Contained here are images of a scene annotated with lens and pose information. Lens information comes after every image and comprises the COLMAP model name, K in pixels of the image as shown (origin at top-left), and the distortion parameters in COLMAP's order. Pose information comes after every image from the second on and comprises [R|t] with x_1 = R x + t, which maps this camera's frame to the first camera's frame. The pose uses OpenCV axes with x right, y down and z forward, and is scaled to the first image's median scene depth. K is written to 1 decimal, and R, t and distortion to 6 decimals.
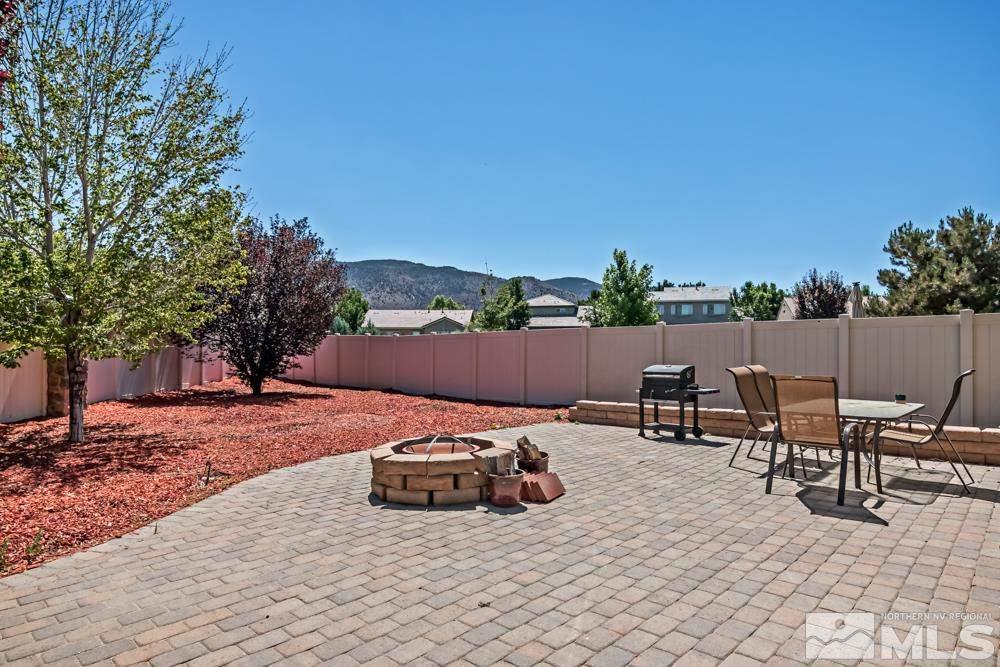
lens RADIAL K [[560.7, 0, 500.1], [0, 560.7, 349.8], [0, 0, 1]] dist [0.002034, 0.000400]
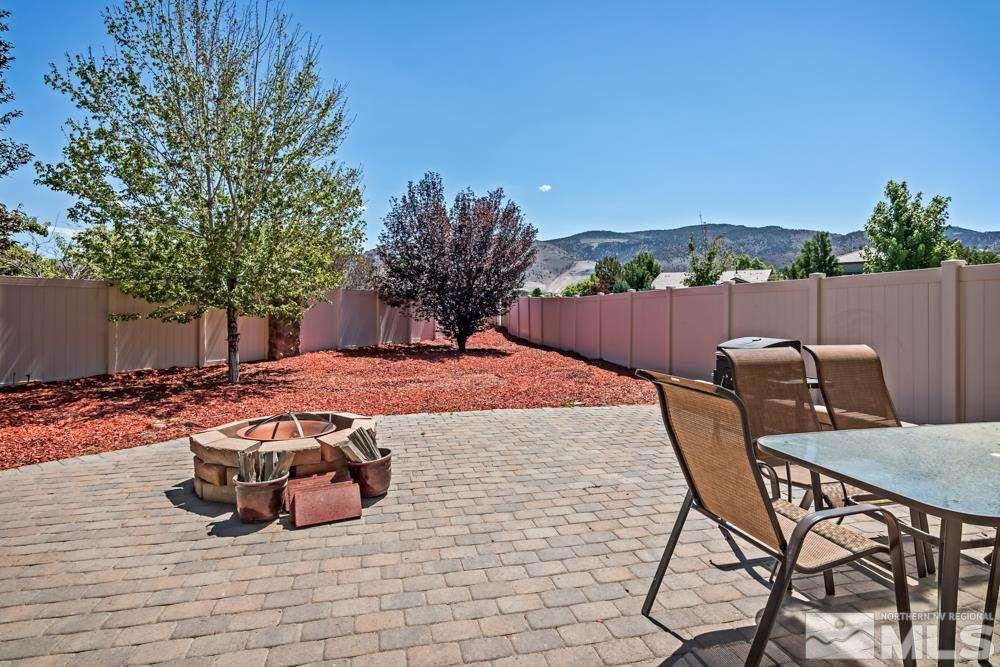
lens RADIAL K [[513.3, 0, 503.2], [0, 513.3, 311.1], [0, 0, 1]] dist [-0.000953, 0.000885]
pose [[0.840261, 0.007278, -0.542133, 0.294731], [-0.007130, 0.999972, 0.002373, -0.002330], [0.542135, 0.001871, 0.840290, 0.269778]]
